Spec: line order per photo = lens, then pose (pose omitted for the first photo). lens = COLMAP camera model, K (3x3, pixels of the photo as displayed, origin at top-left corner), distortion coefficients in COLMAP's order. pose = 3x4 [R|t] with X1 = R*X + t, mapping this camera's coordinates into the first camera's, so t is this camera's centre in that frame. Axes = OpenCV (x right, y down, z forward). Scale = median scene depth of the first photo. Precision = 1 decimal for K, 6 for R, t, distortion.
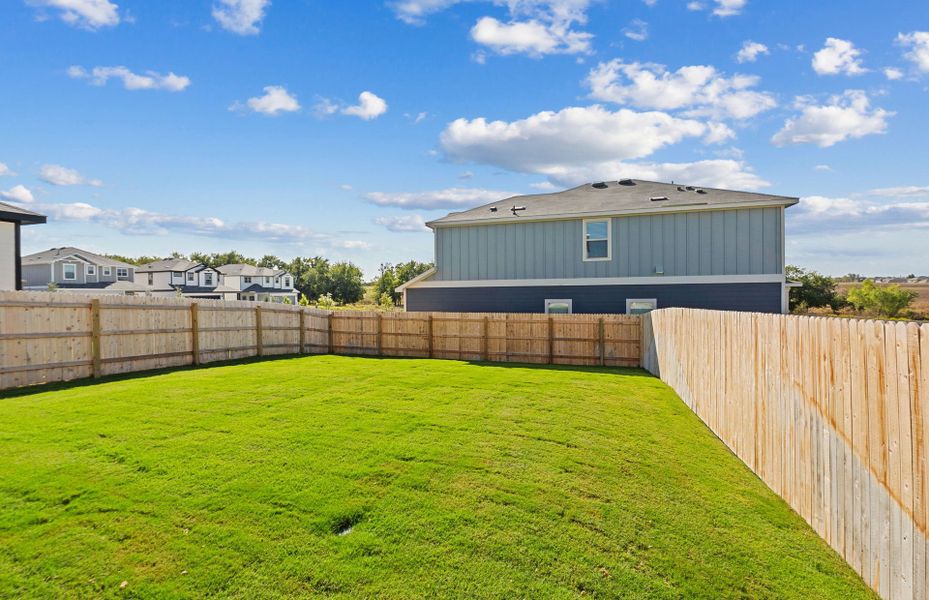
lens RADIAL K [[393.1, 0, 467.3], [0, 393.1, 290.9], [0, 0, 1]] dist [-0.009862, -0.000525]
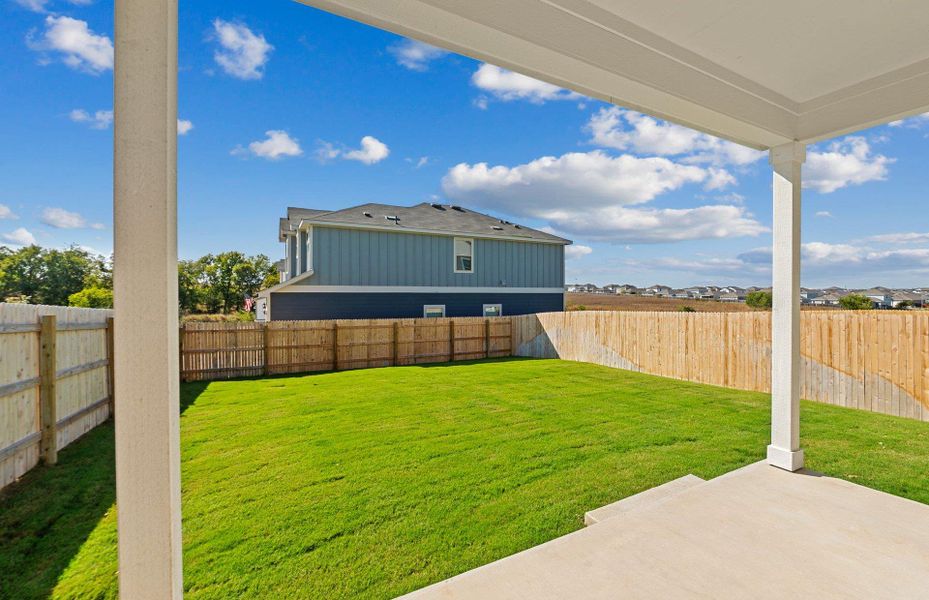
lens RADIAL K [[397.3, 0, 464.5], [0, 397.3, 300.0], [0, 0, 1]] dist [-0.004854, -0.000271]
pose [[0.710477, 0.001652, 0.703718, -0.498311], [-0.012542, 0.999868, 0.010316, -0.005837], [-0.703609, -0.016156, 0.710404, 0.121375]]
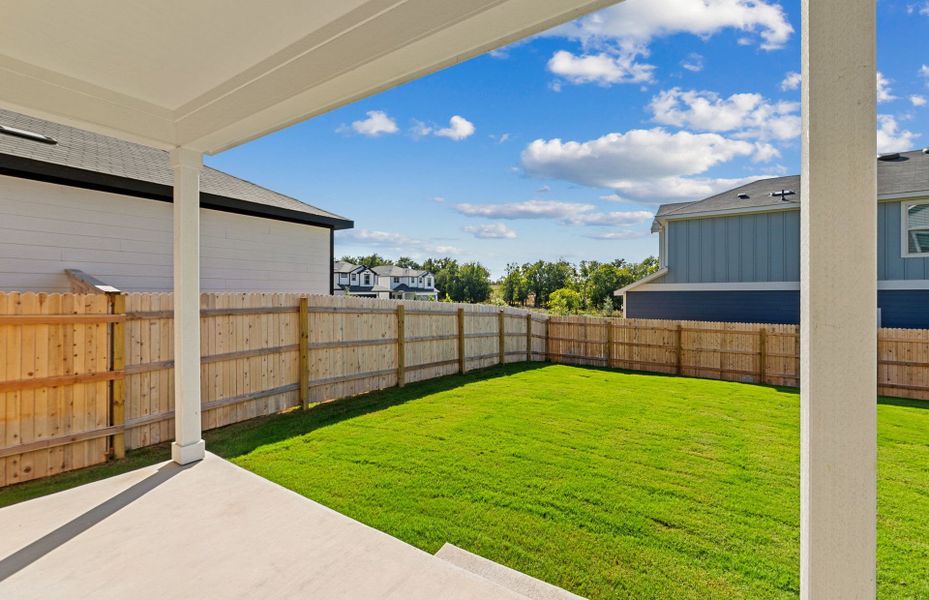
lens RADIAL K [[393.1, 0, 467.3], [0, 393.1, 290.9], [0, 0, 1]] dist [-0.009862, -0.000525]
pose [[0.960015, 0.006684, -0.279869, -0.276080], [-0.006249, 0.999977, 0.002449, -0.008594], [0.279879, -0.000602, 0.960035, 0.060439]]
